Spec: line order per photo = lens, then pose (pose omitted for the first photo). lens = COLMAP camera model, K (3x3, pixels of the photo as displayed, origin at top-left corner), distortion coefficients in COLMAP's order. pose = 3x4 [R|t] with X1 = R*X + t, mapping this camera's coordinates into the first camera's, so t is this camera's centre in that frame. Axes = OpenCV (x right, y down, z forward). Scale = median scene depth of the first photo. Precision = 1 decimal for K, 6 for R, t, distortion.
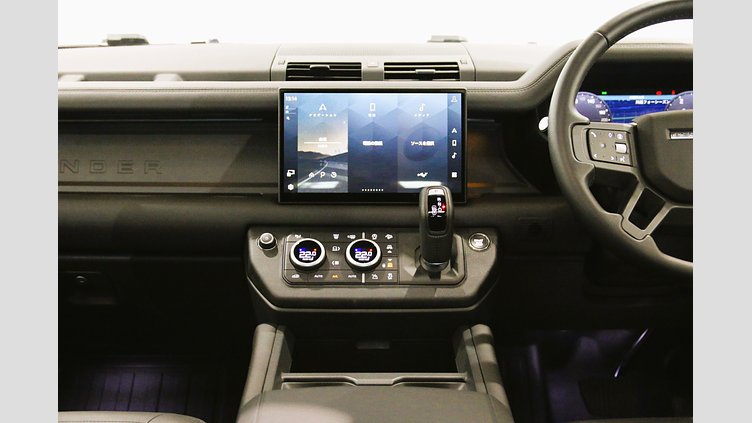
lens RADIAL K [[883.6, 0, 372.7], [0, 883.6, 226.5], [0, 0, 1]] dist [0.050513, 0.015575]
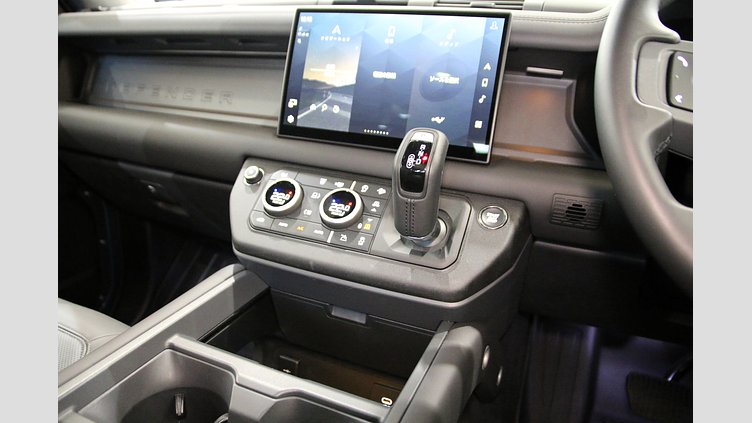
lens RADIAL K [[483.5, 0, 374.6], [0, 483.5, 218.5], [0, 0, 1]] dist [-0.137412, 0.093997]
pose [[0.919786, 0.172220, -0.352610, 0.169284], [-0.143749, 0.983963, 0.105609, -0.009413], [0.365143, -0.046451, 0.929792, 0.583210]]
